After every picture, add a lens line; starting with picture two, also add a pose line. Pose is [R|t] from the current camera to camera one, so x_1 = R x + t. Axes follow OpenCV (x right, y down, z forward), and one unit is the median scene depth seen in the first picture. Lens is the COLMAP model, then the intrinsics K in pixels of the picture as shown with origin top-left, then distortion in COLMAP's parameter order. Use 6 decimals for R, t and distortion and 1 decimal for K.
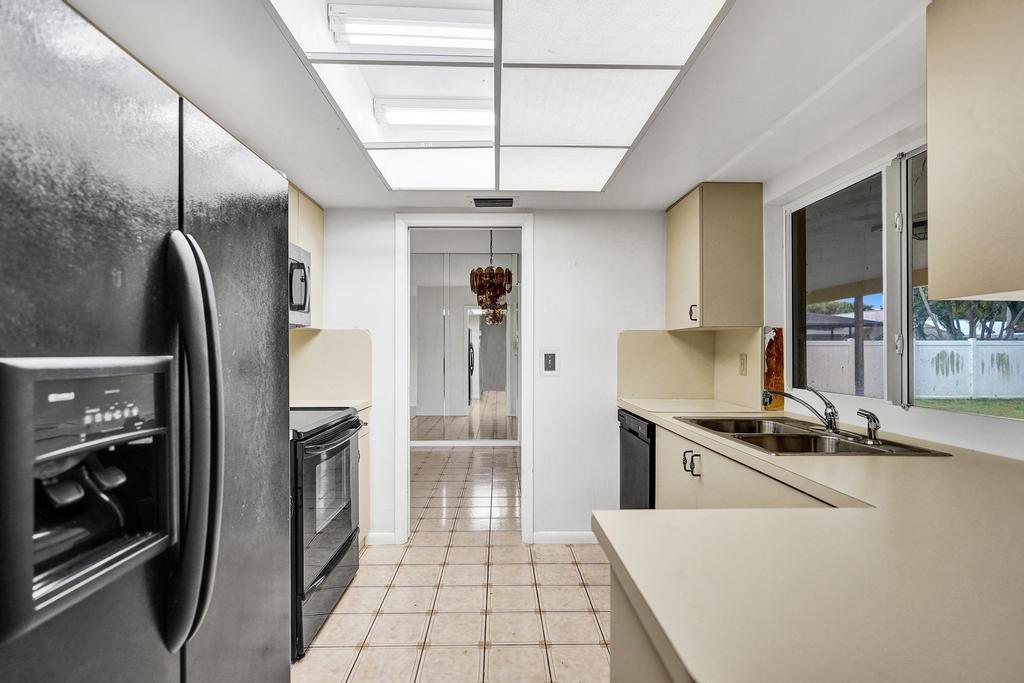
lens RADIAL K [[486.1, 0, 511.0], [0, 486.1, 346.9], [0, 0, 1]] dist [-0.000598, 0.000262]
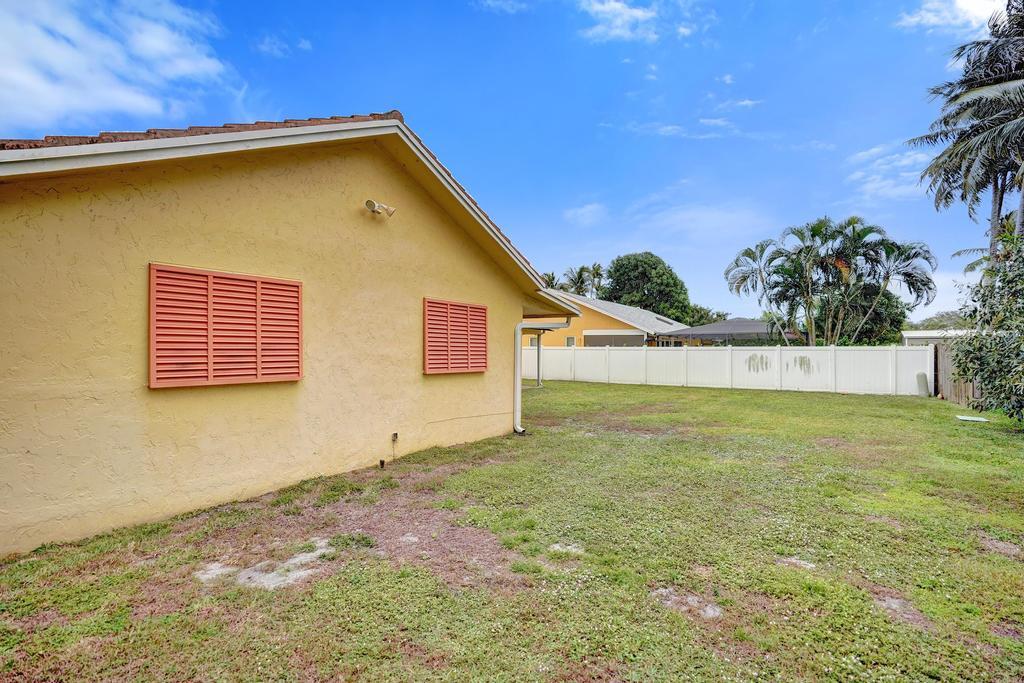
lens RADIAL K [[471.2, 0, 516.0], [0, 471.2, 350.9], [0, 0, 1]] dist [0.000374, 0.000317]
pose [[0.808057, -0.000194, -0.589104, 6.026491], [0.003218, 0.999986, 0.004085, -0.042120], [0.589095, -0.005196, 0.808047, -2.323342]]
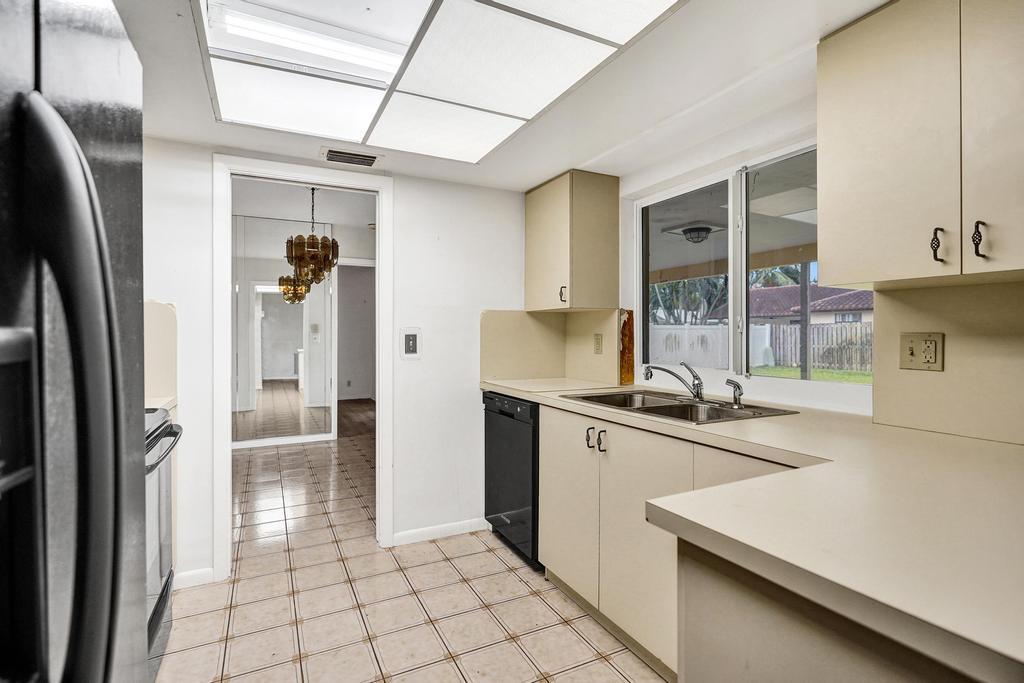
lens RADIAL K [[488.6, 0, 516.1], [0, 488.6, 332.0], [0, 0, 1]] dist [0.000218, 0.000337]
pose [[0.900696, -0.000564, 0.434450, -0.168580], [-0.000764, 0.999996, 0.002884, 0.007340], [-0.434449, -0.002930, 0.900691, 0.108677]]
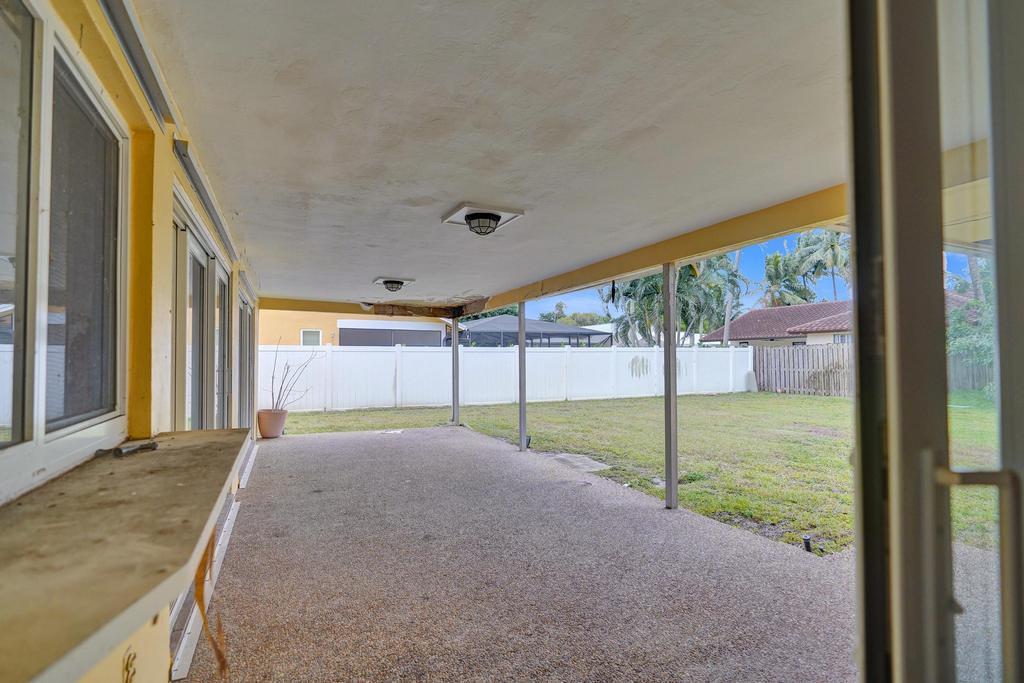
lens RADIAL K [[487.3, 0, 512.0], [0, 487.3, 341.5], [0, 0, 1]] dist [-0.000506, -0.000583]
pose [[0.919972, 0.007201, 0.391918, 0.810345], [0.003502, 0.999640, -0.026587, 0.014422], [-0.391969, 0.025832, 0.919616, 0.183370]]
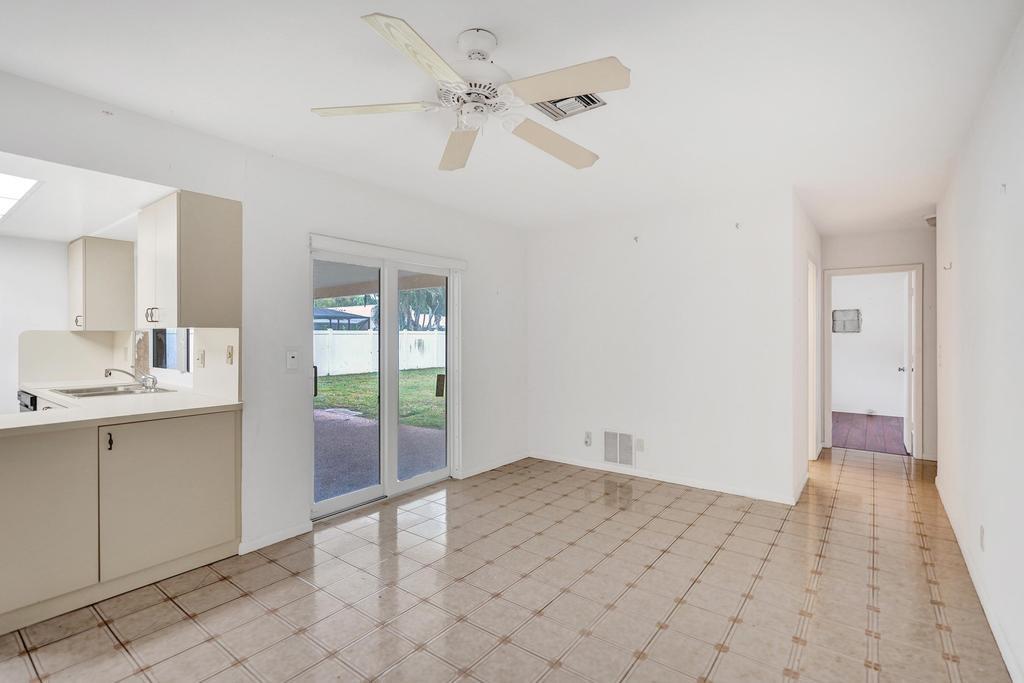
lens RADIAL K [[476.2, 0, 509.2], [0, 476.2, 336.7], [0, 0, 1]] dist [-0.005201, -0.000899]
pose [[0.634301, -0.004744, 0.773072, 0.086726], [-0.001286, 0.999973, 0.007191, -0.034504], [-0.773085, -0.005555, 0.634278, -0.980626]]
